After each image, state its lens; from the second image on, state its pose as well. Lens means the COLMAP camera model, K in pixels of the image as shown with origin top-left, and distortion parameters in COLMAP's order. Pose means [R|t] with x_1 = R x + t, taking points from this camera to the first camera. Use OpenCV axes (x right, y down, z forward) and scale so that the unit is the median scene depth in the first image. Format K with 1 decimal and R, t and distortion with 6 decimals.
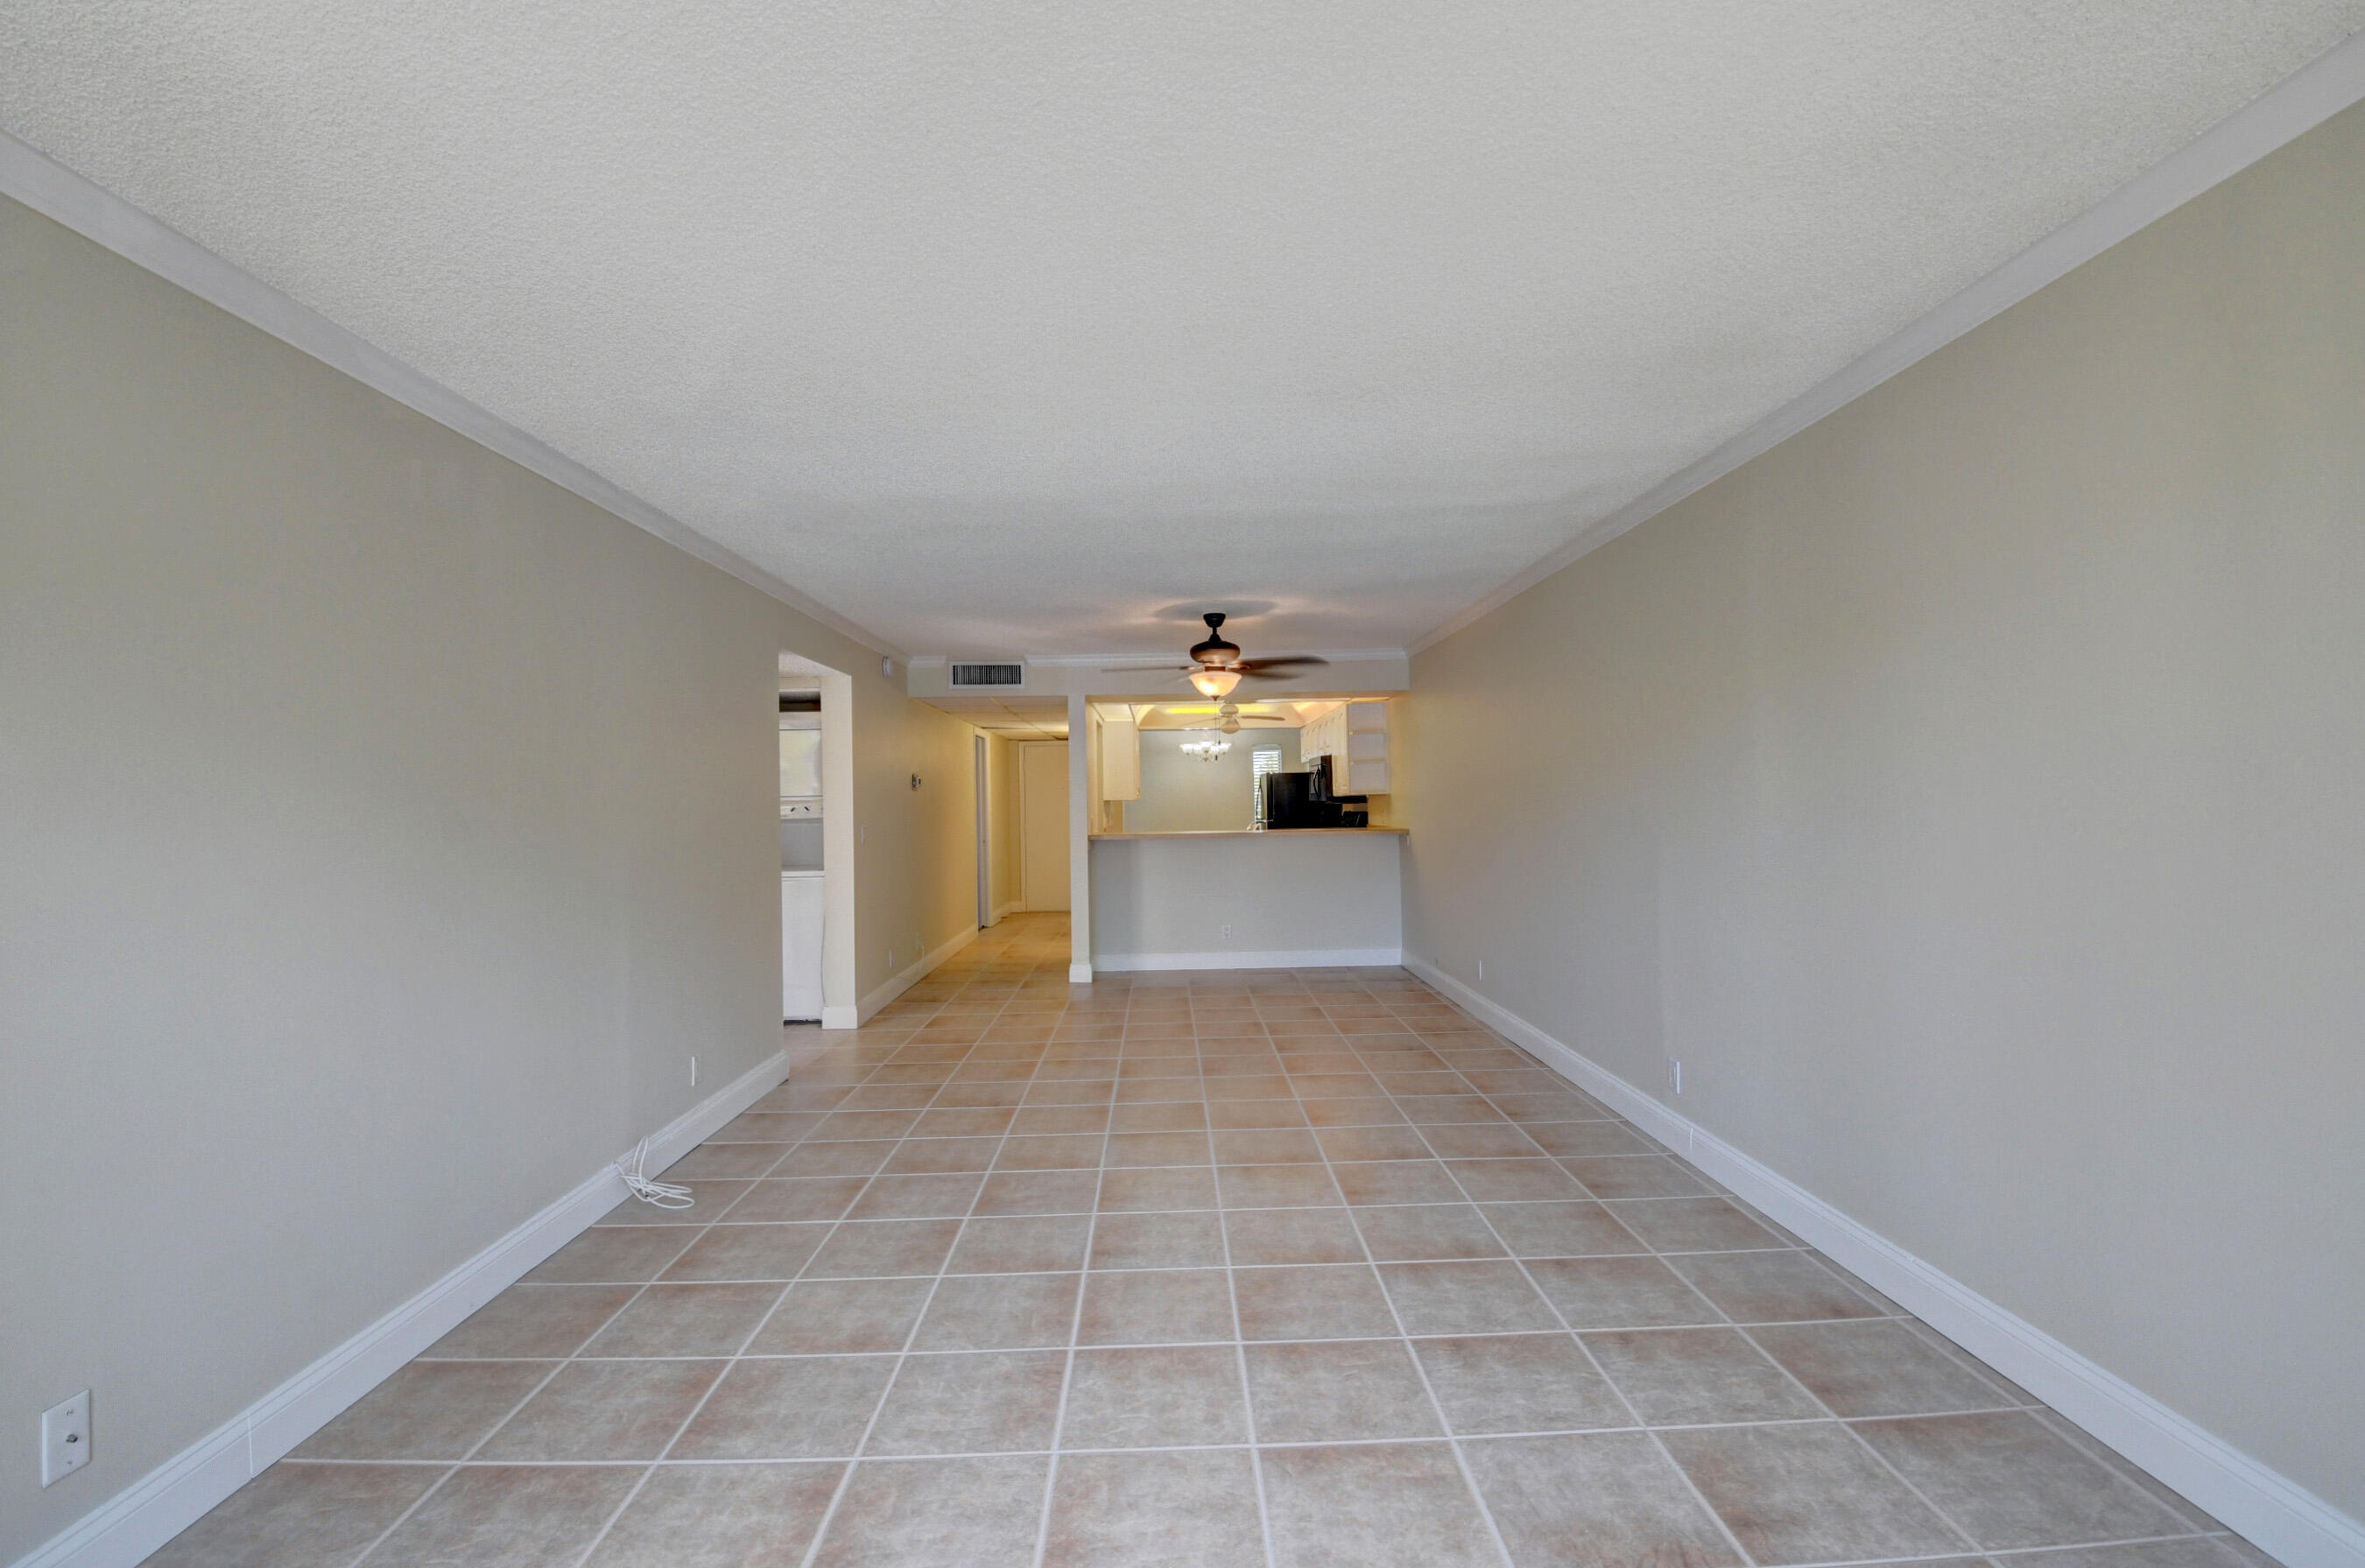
lens RADIAL K [[1060.1, 0, 1157.6], [0, 1060.1, 757.2], [0, 0, 1]] dist [0.251417, -0.000050]
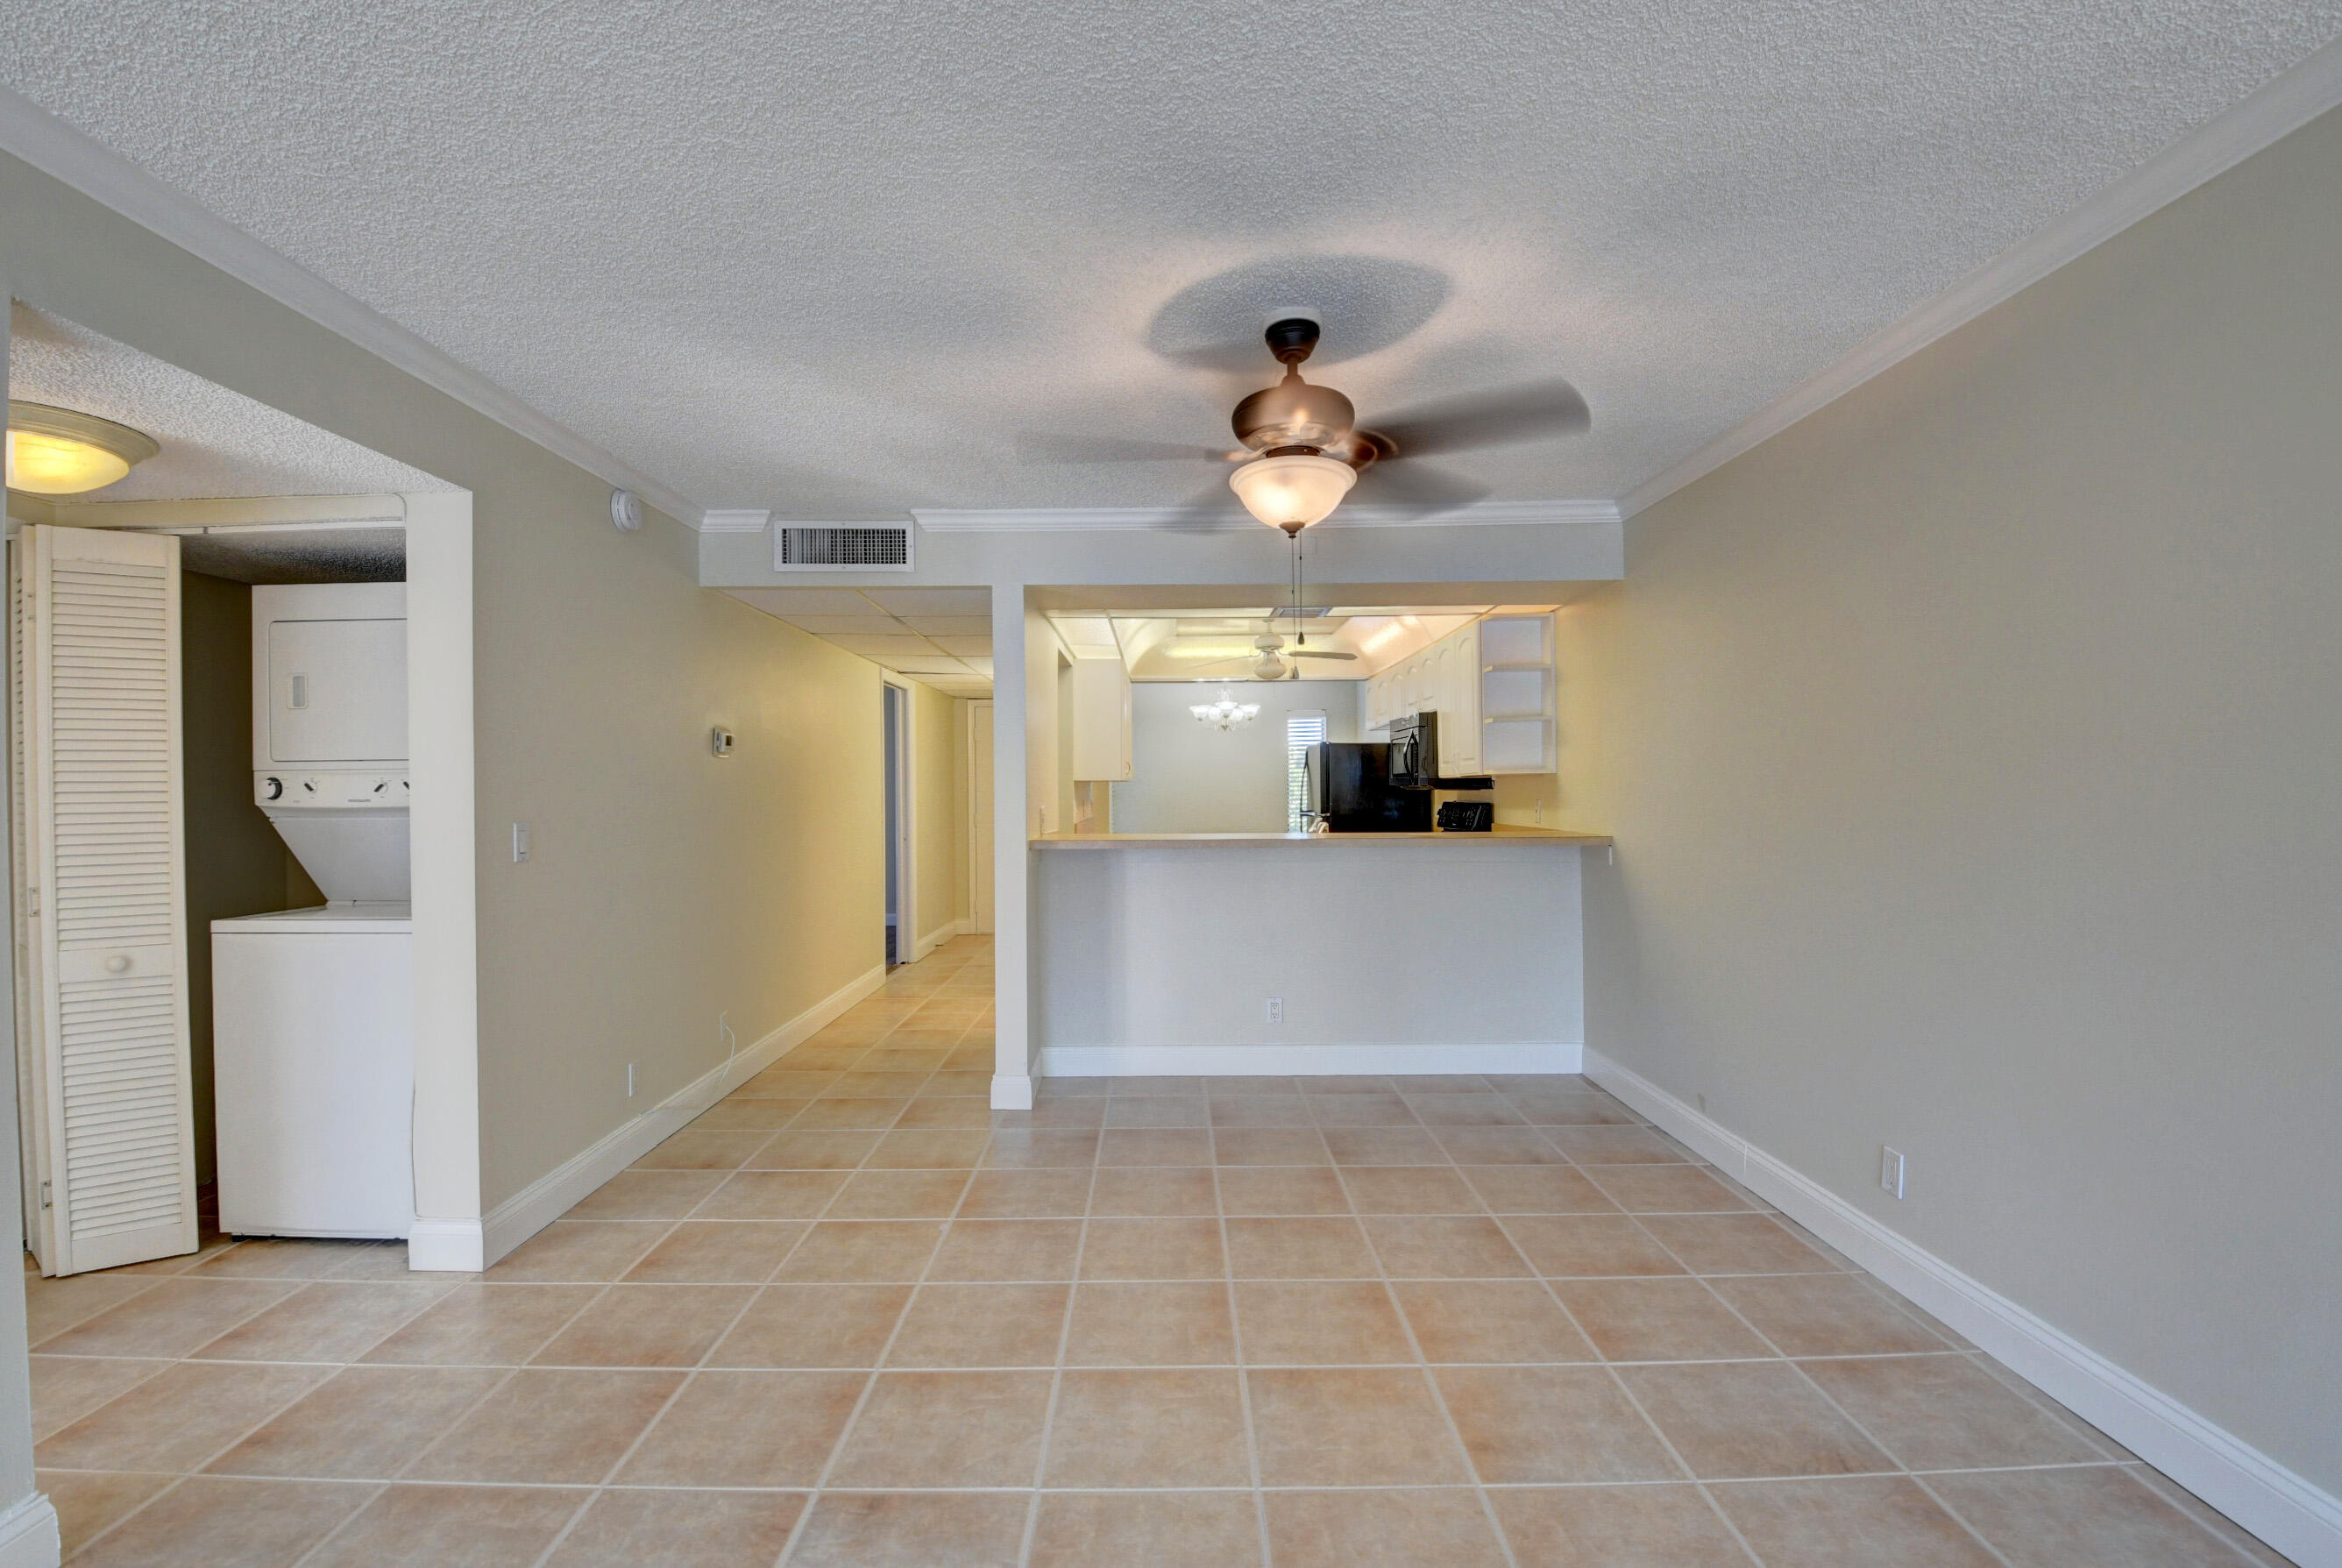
lens RADIAL K [[1028.7, 0, 1166.3], [0, 1028.7, 791.5], [0, 0, 1]] dist [-0.007403, -0.012103]
pose [[0.999928, 0.011083, 0.004556, 0.003097], [-0.011284, 0.998836, 0.046887, 0.018457], [-0.004031, -0.046935, 0.998890, 0.400683]]
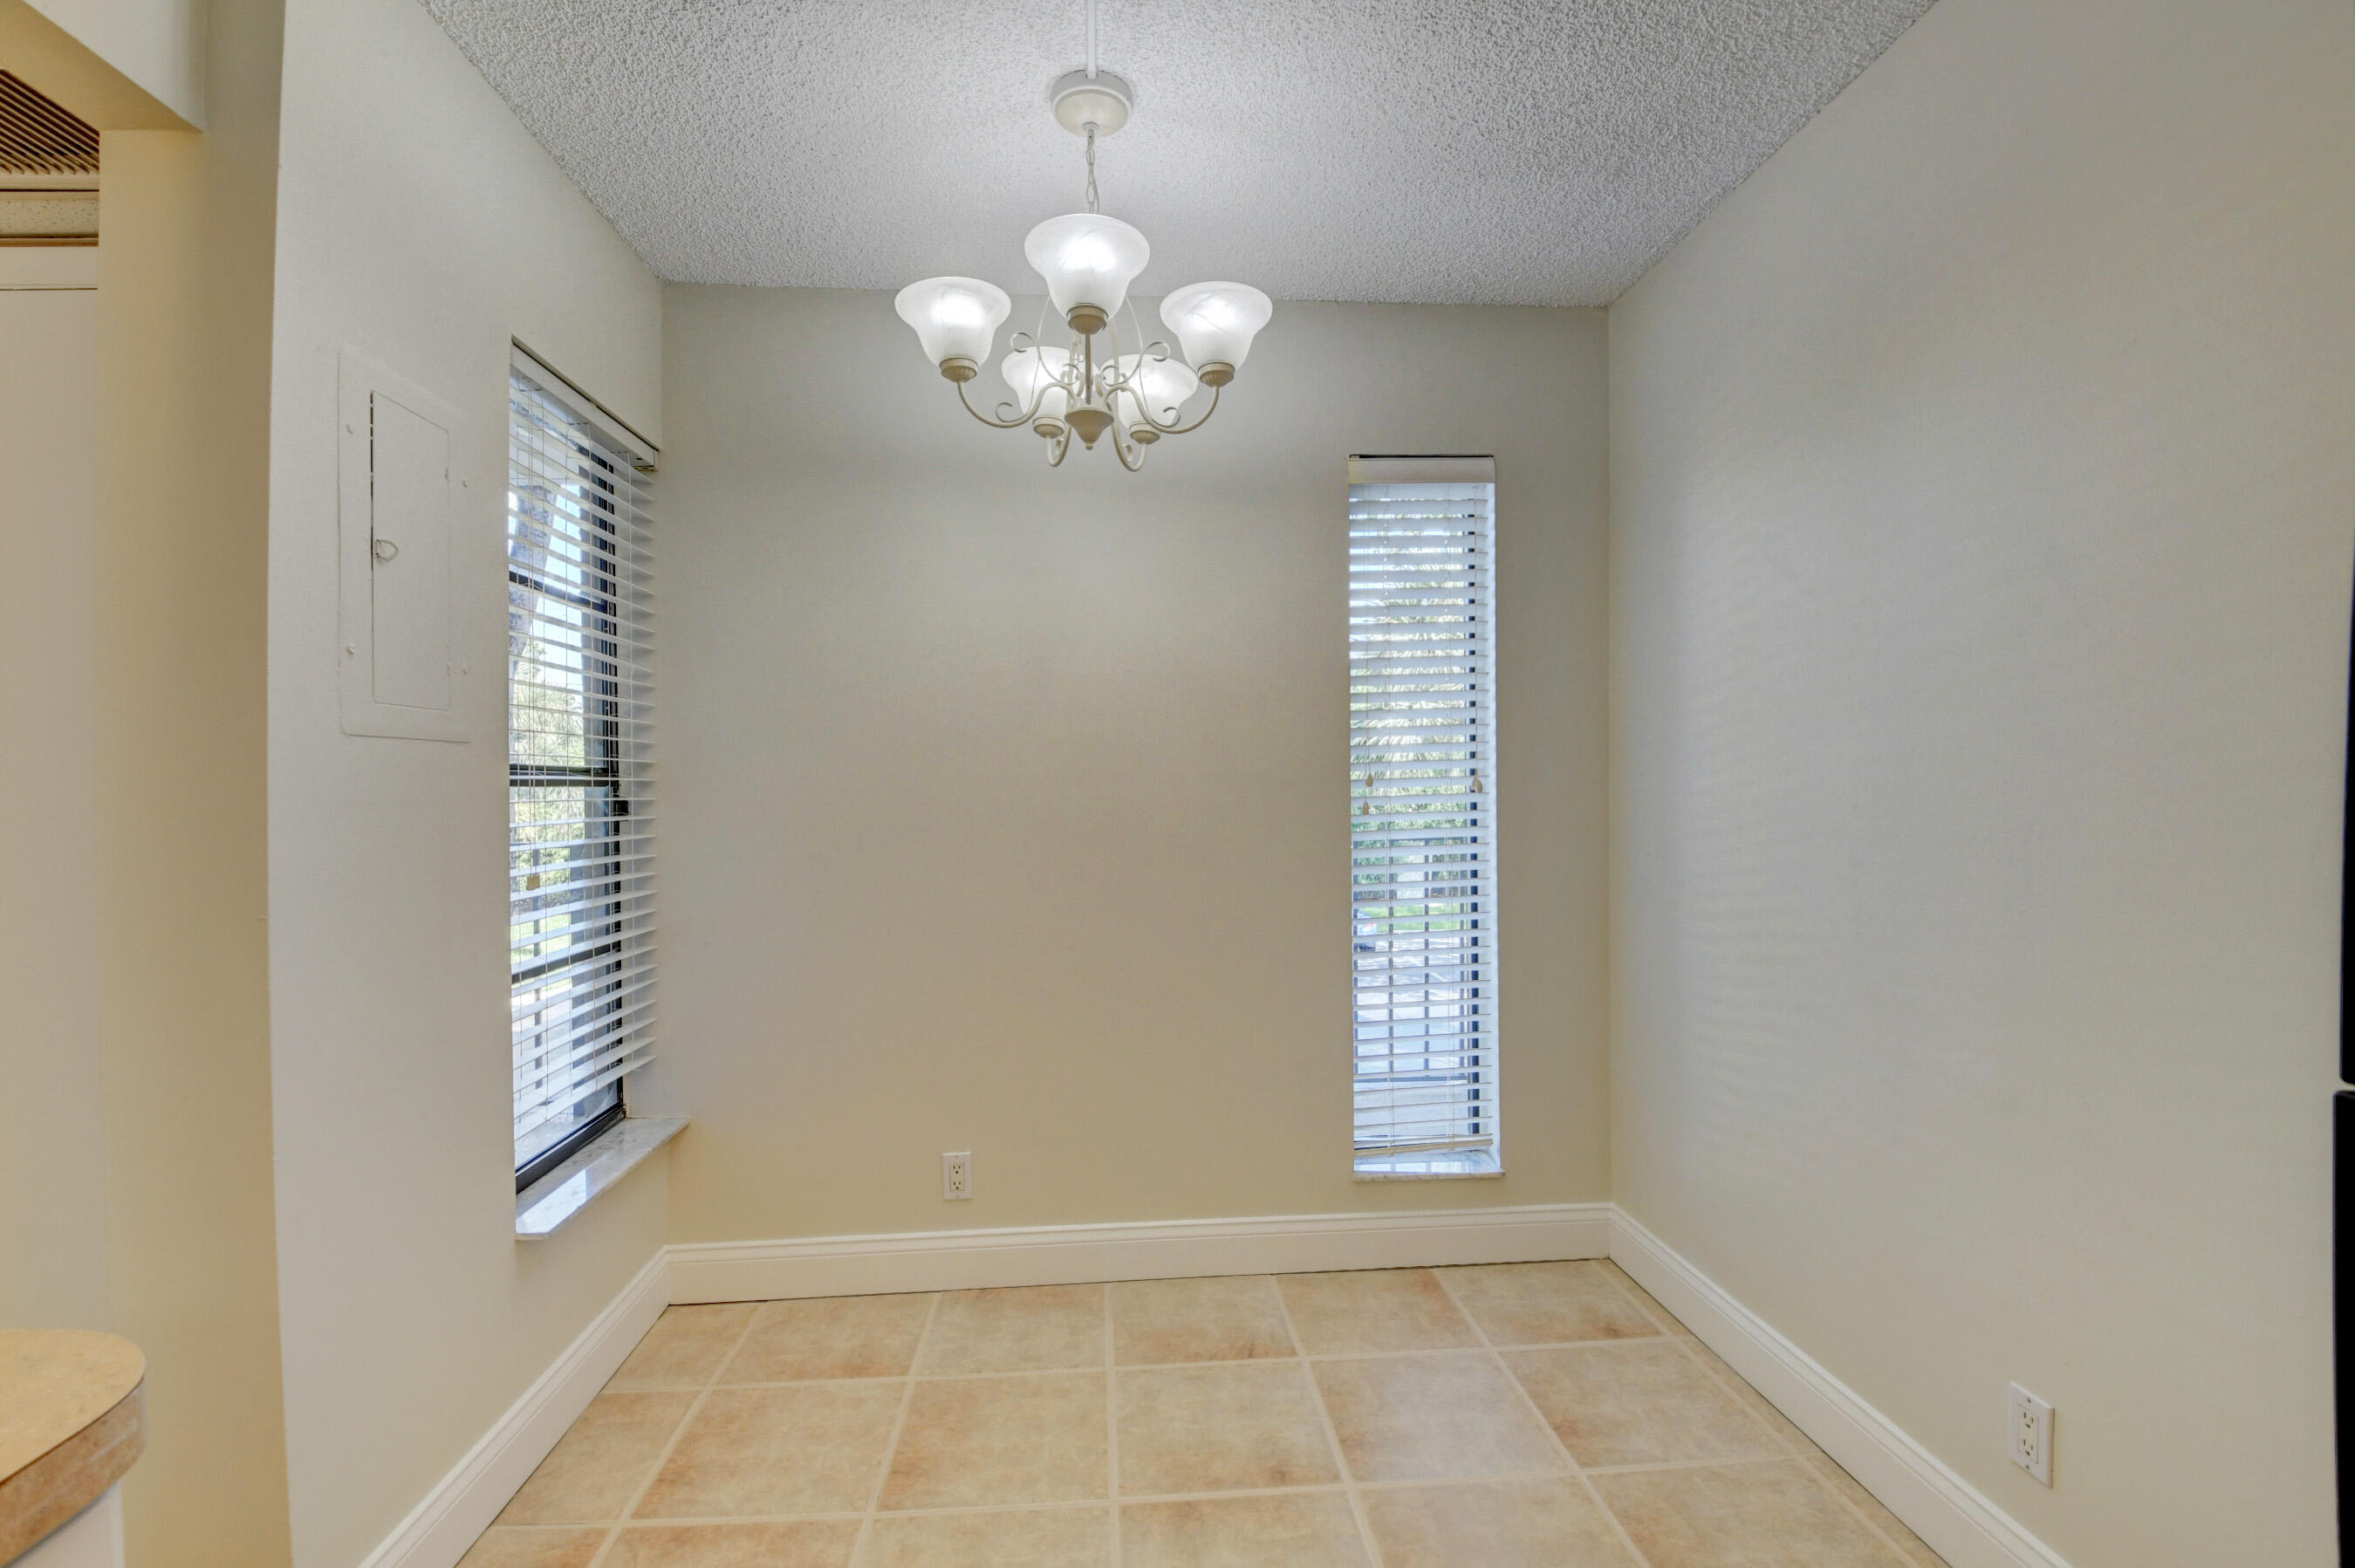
lens RADIAL K [[1034.4, 0, 1172.8], [0, 1034.4, 791.6], [0, 0, 1]] dist [-0.007403, -0.012103]
pose [[0.996658, 0.013754, 0.080516, 0.063713], [-0.017741, 0.998641, 0.049013, 0.060336], [-0.079732, -0.050277, 0.995548, 1.189346]]
